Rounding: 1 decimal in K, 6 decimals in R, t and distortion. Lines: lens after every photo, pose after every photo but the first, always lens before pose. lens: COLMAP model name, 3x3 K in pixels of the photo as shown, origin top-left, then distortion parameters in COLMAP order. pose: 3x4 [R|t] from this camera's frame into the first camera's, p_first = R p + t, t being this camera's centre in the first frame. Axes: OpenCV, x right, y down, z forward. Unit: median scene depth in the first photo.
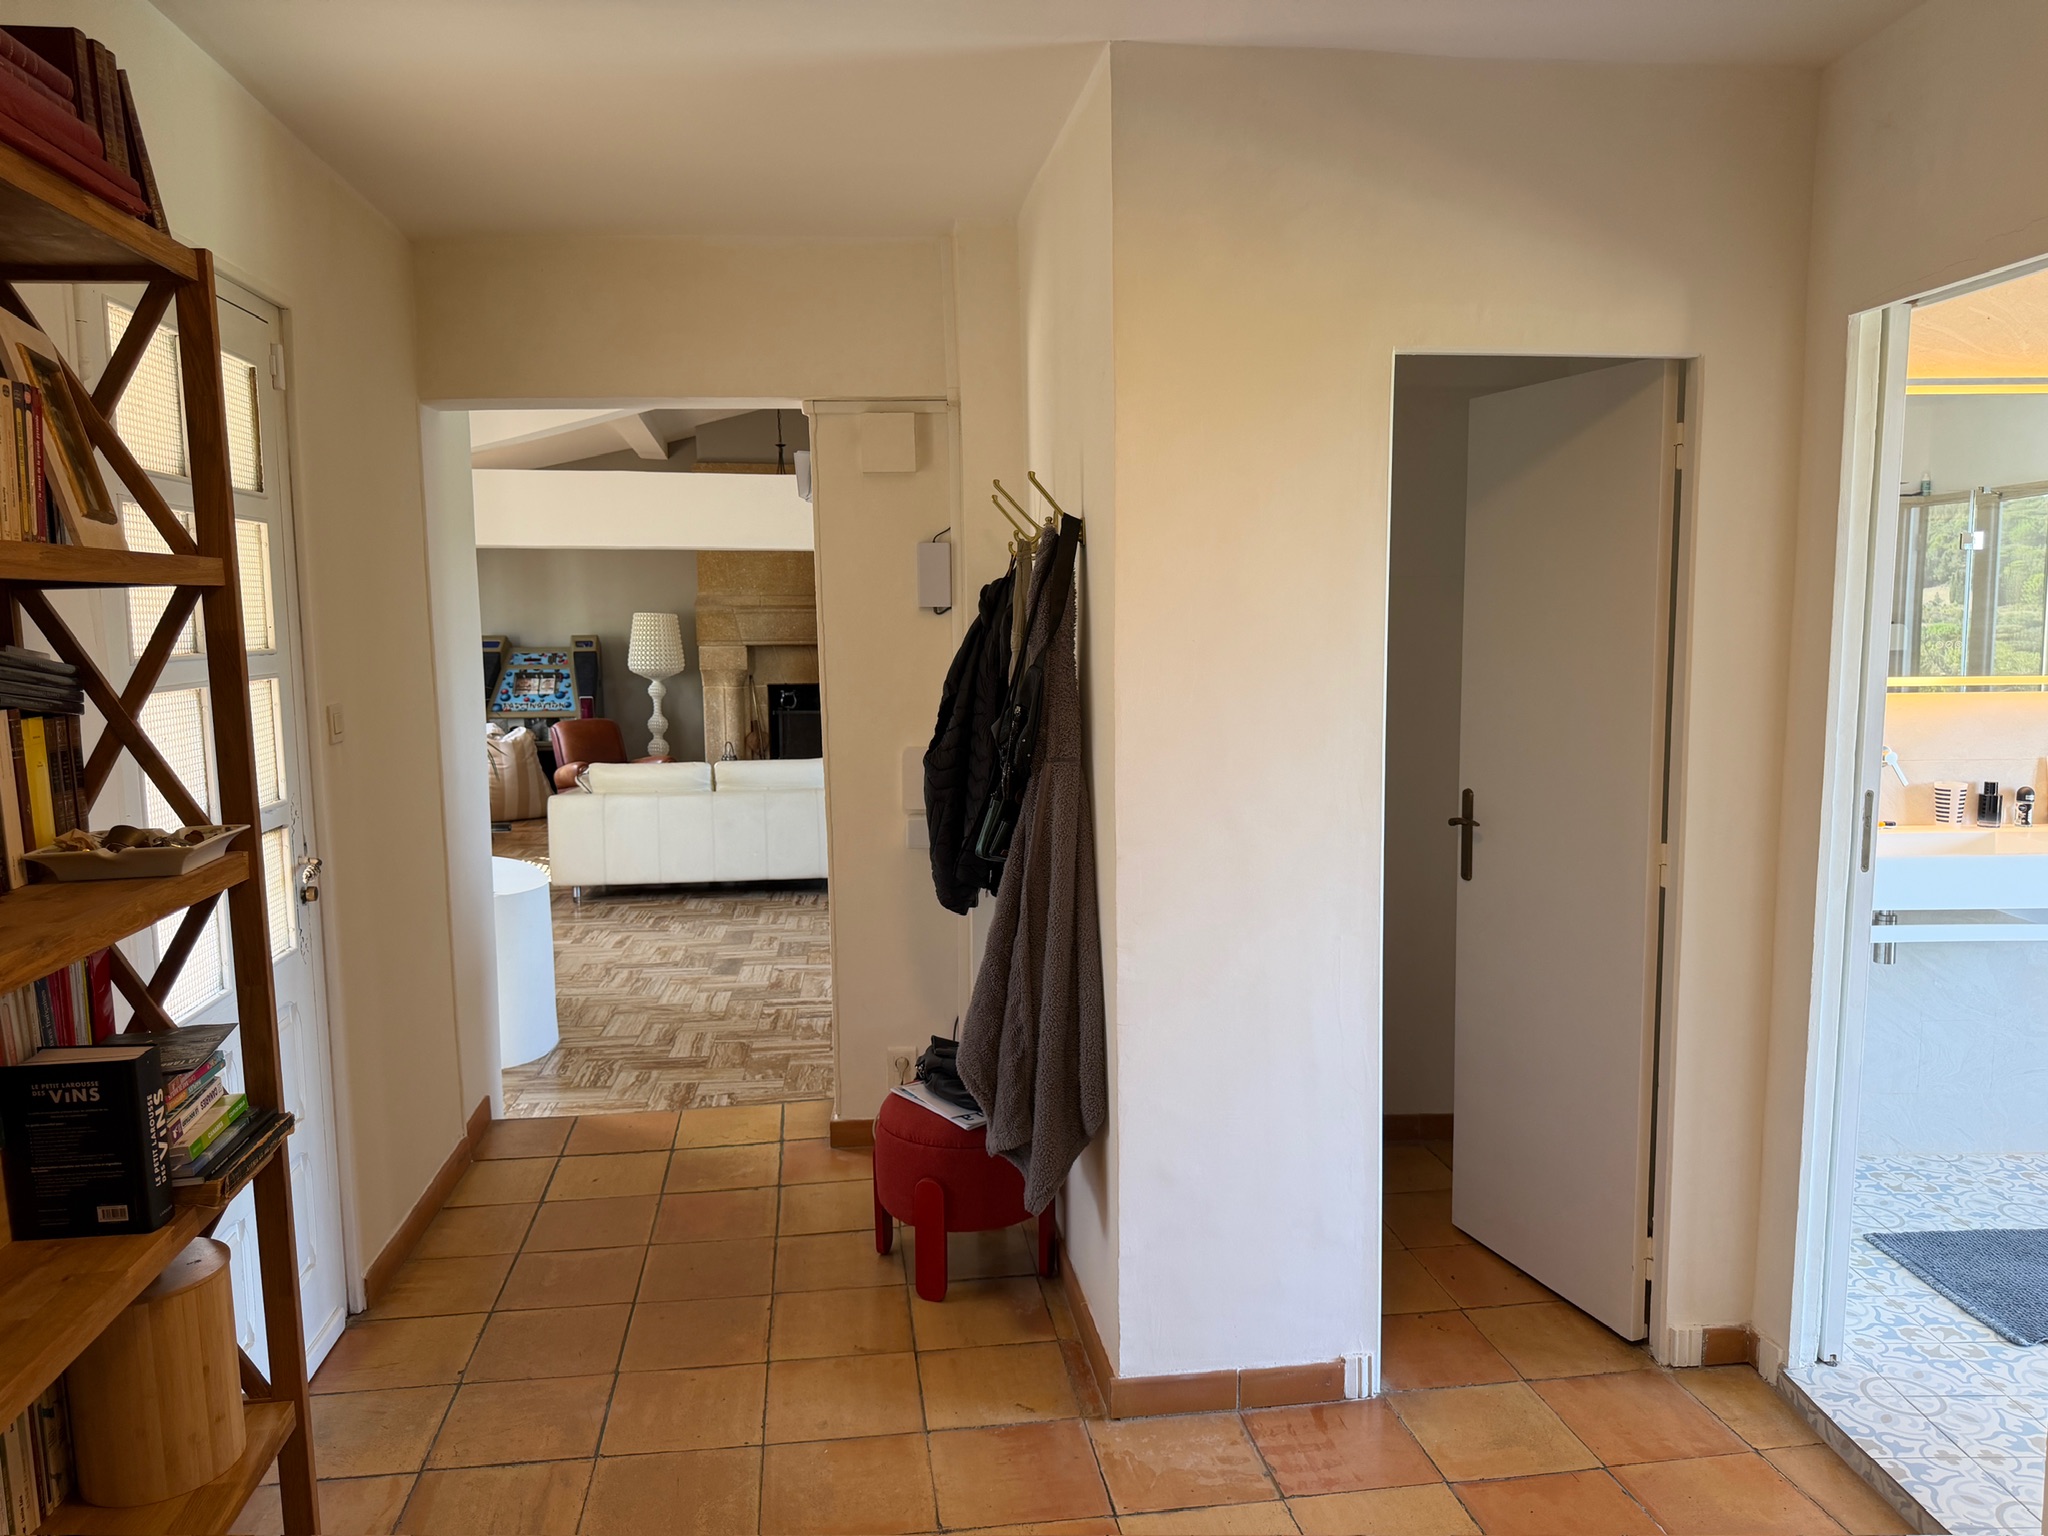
lens RADIAL K [[1432.8, 0, 1024.0], [0, 1432.8, 768.0], [0, 0, 1]] dist [0.109361, -0.122392]
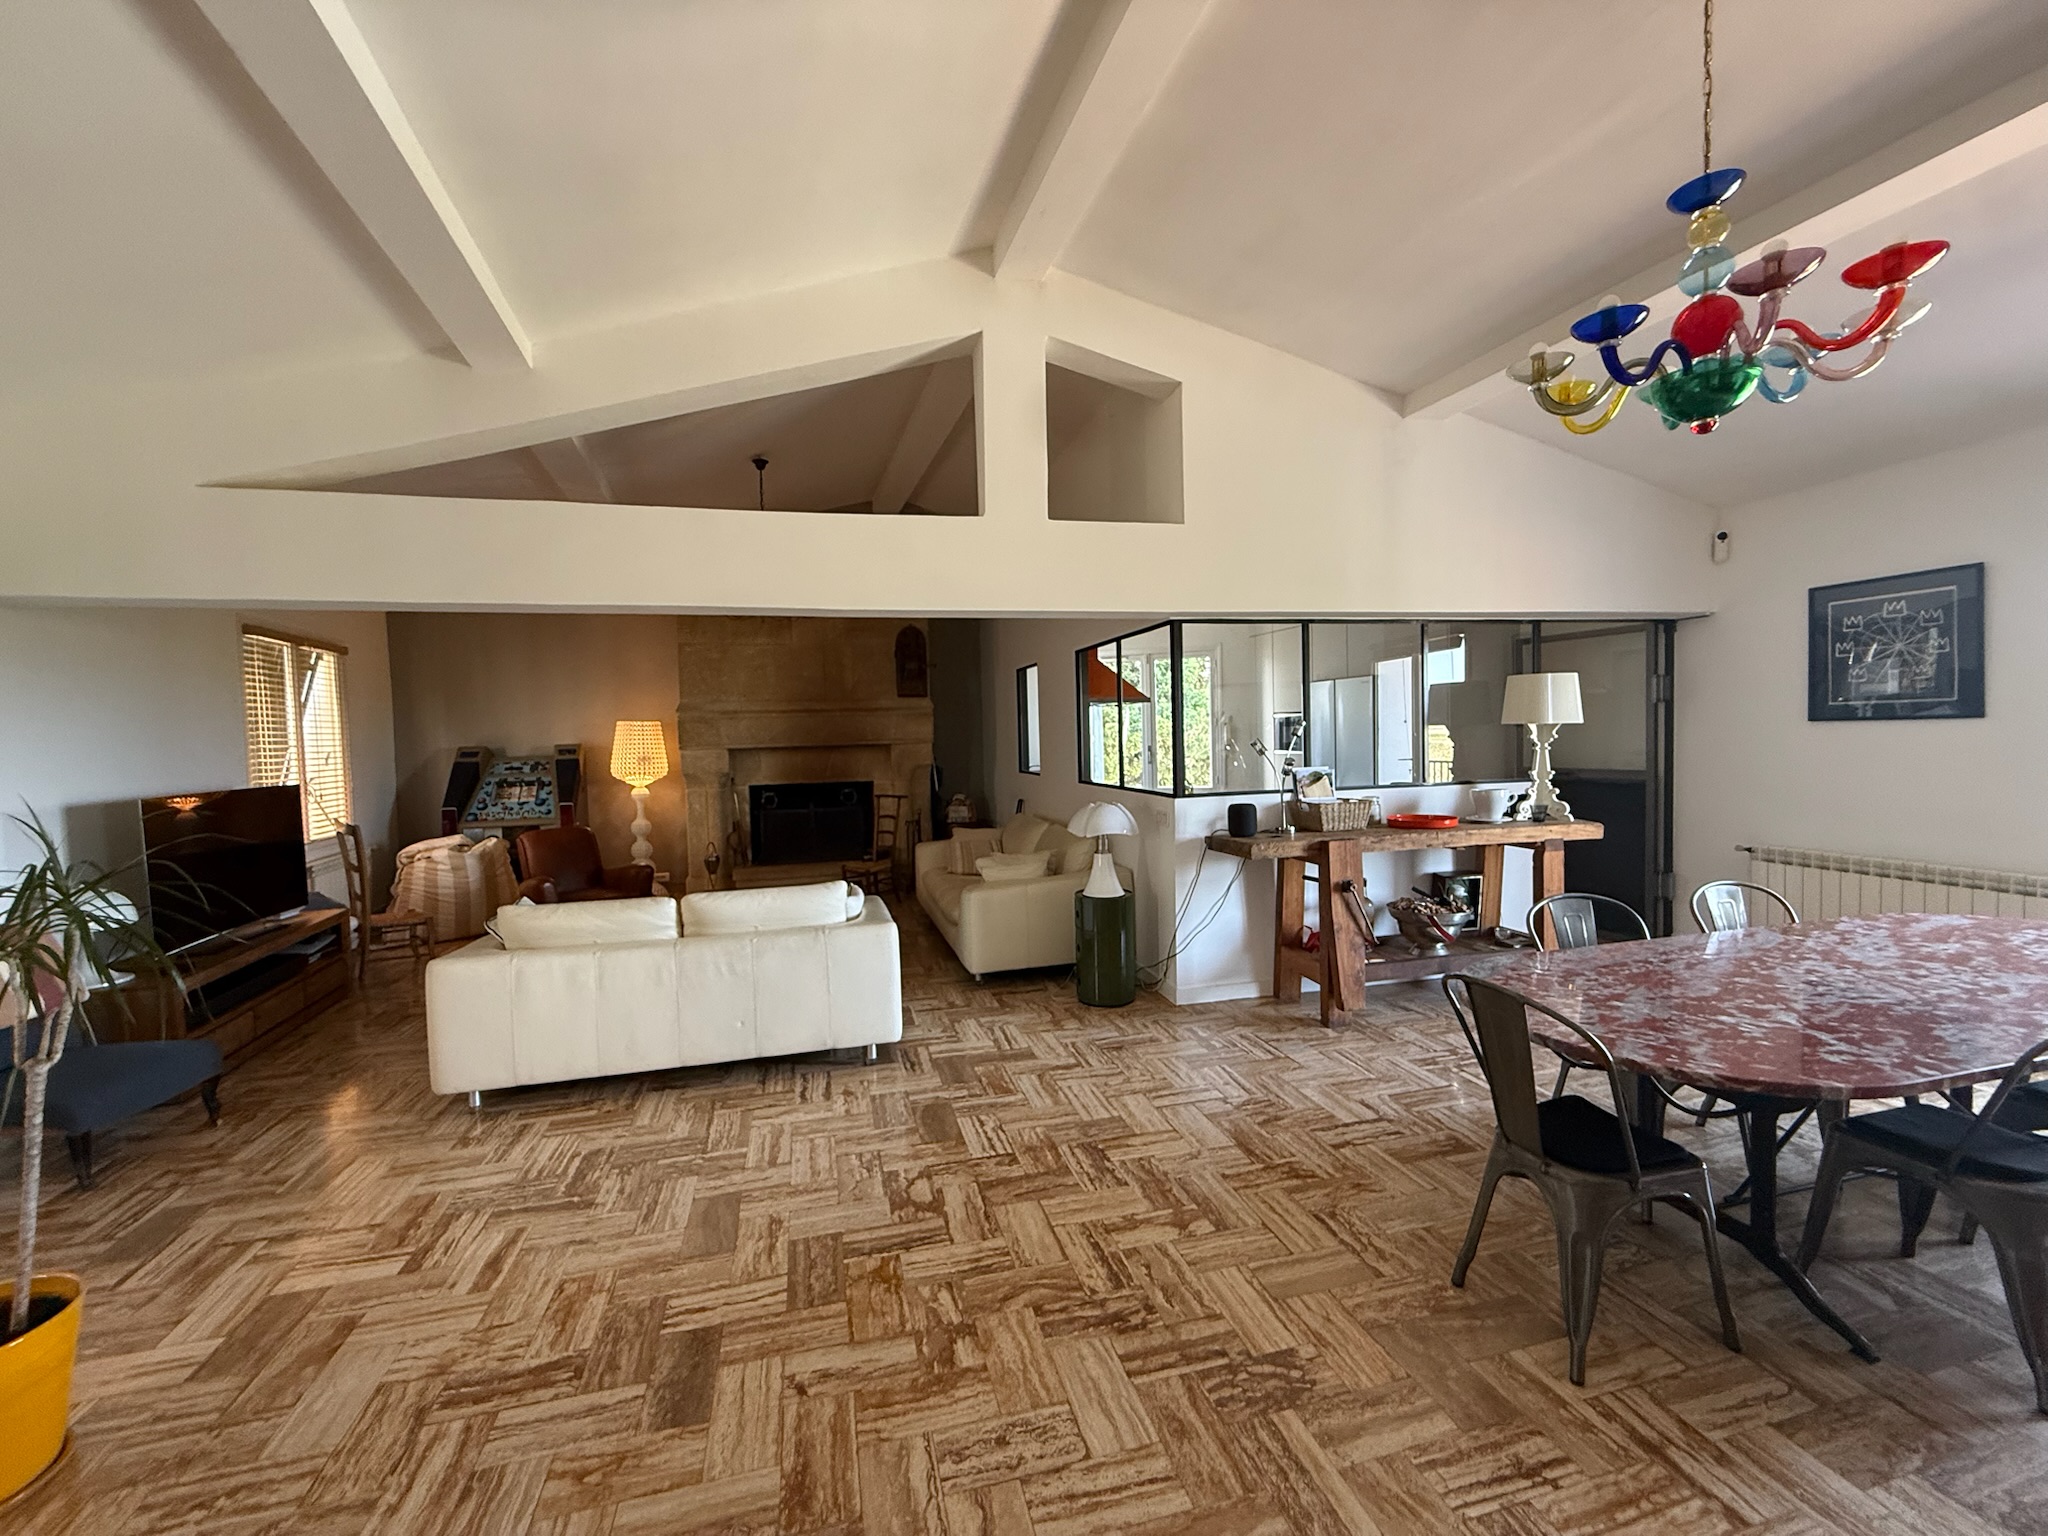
lens RADIAL K [[819.3, 0, 1013.8], [0, 819.3, 760.6], [0, 0, 1]] dist [-0.003228, 0.001062]
pose [[0.989518, -0.023330, 0.142511, -0.072492], [0.034507, 0.996475, -0.076470, -0.024252], [-0.140225, 0.080586, 0.986835, 0.383878]]
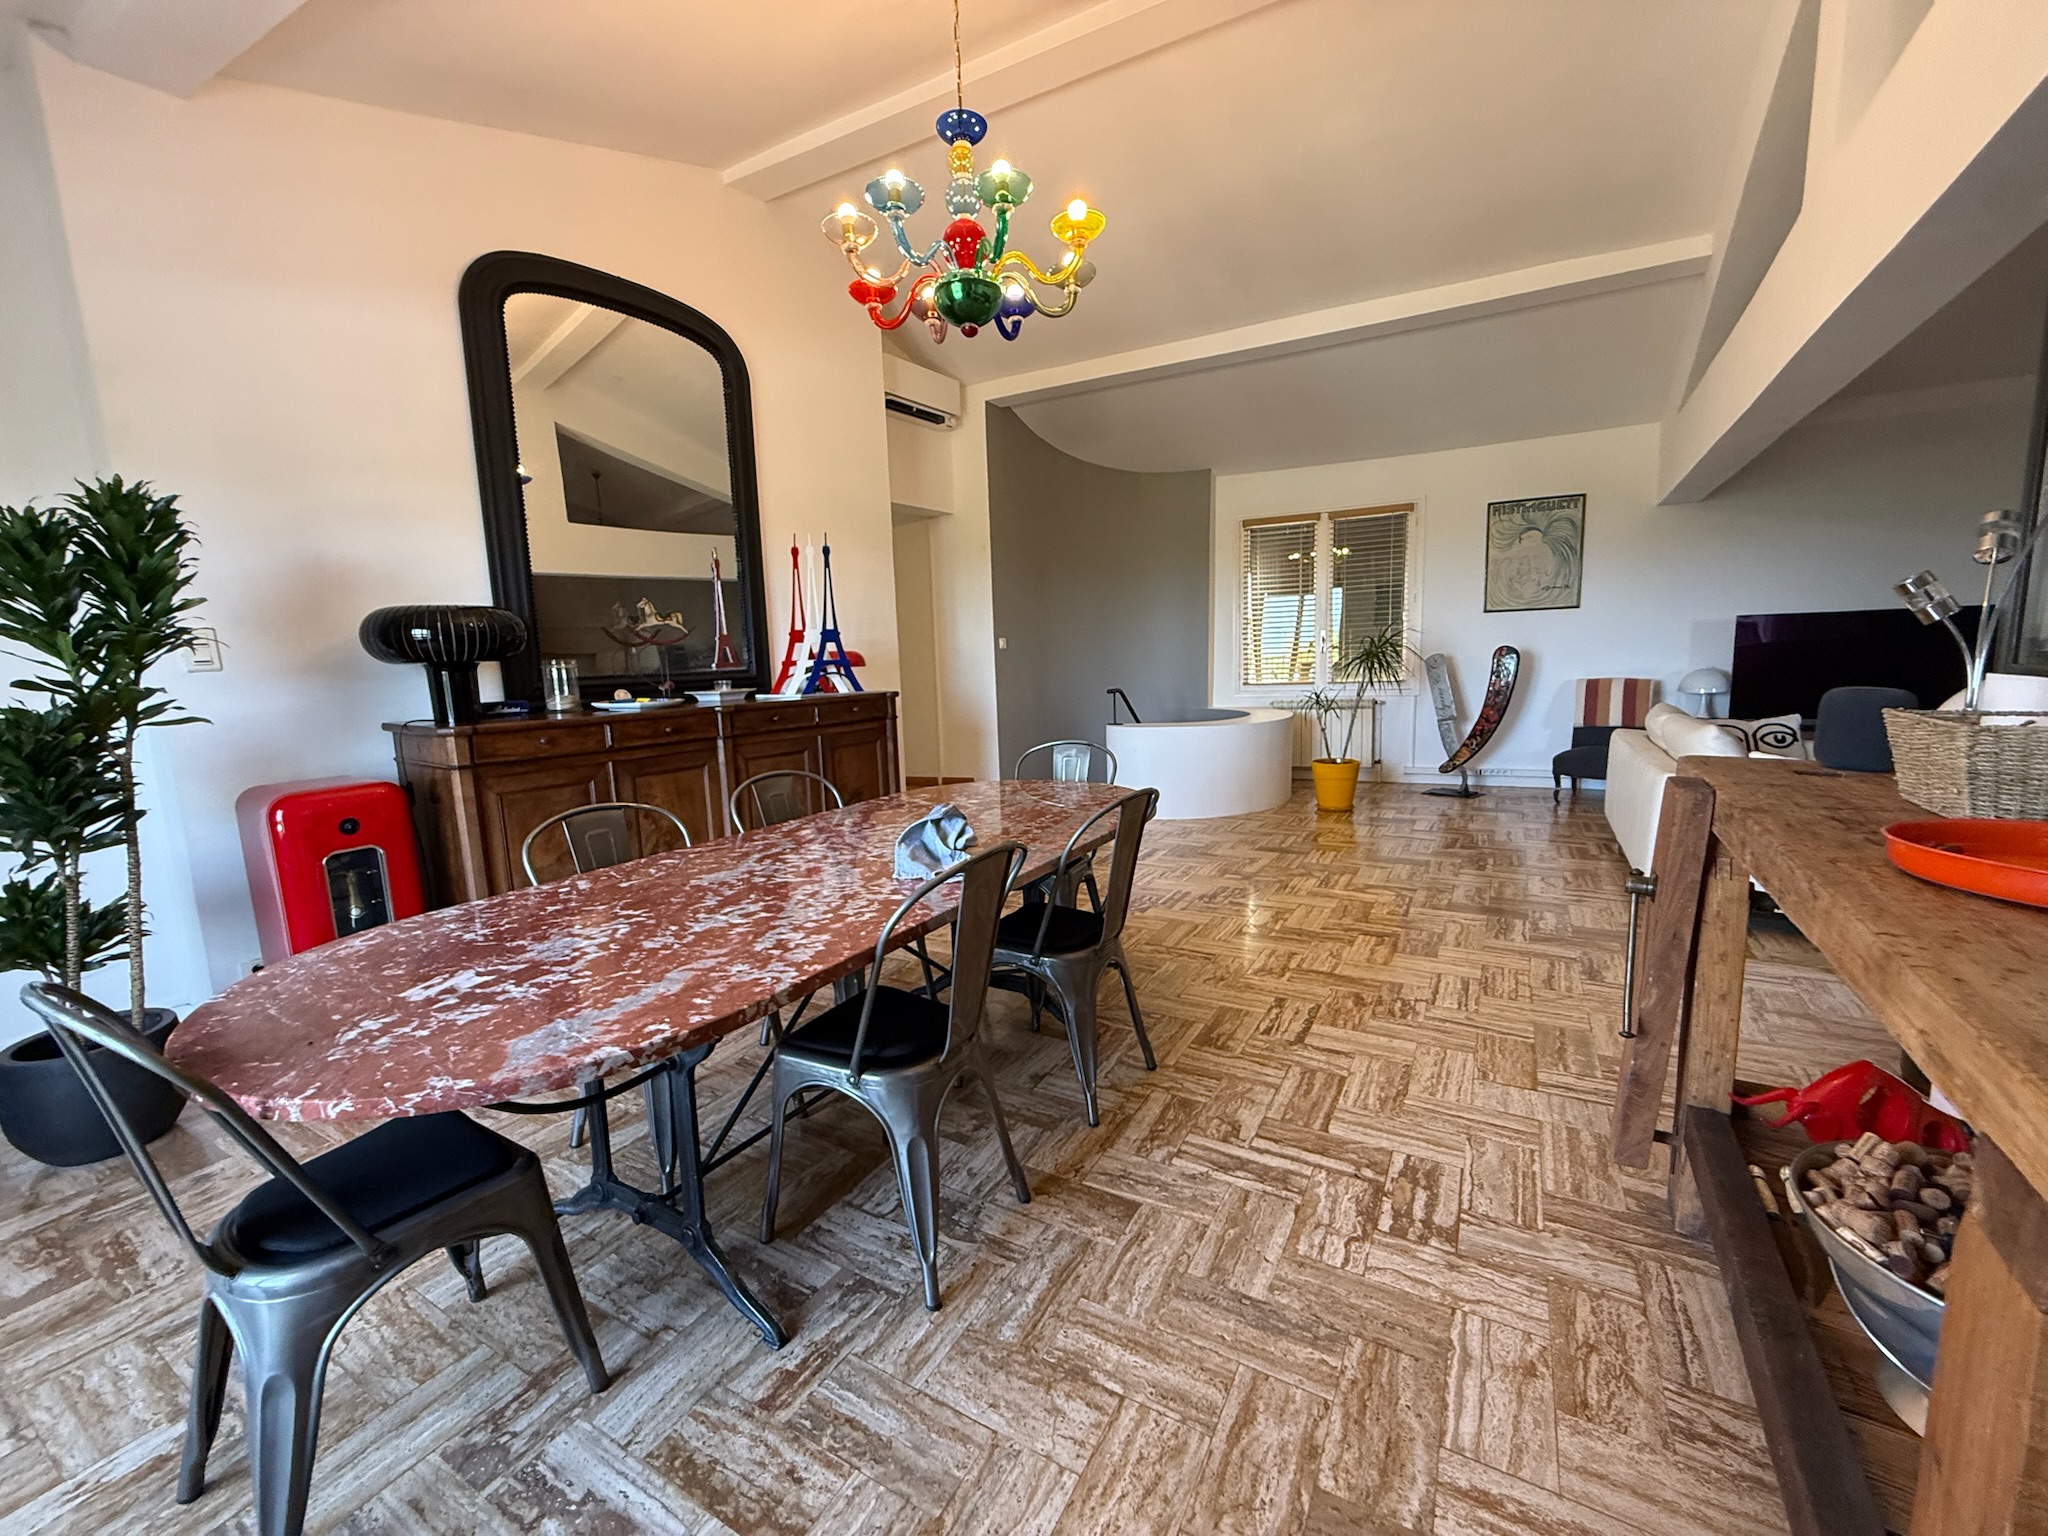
lens RADIAL K [[819.3, 0, 1013.8], [0, 819.3, 760.6], [0, 0, 1]] dist [-0.003228, 0.001062]
pose [[-0.601459, 0.136230, -0.787203, 0.260308], [-0.049144, 0.977179, 0.206654, -0.038975], [0.797390, 0.162980, -0.581039, 0.667290]]
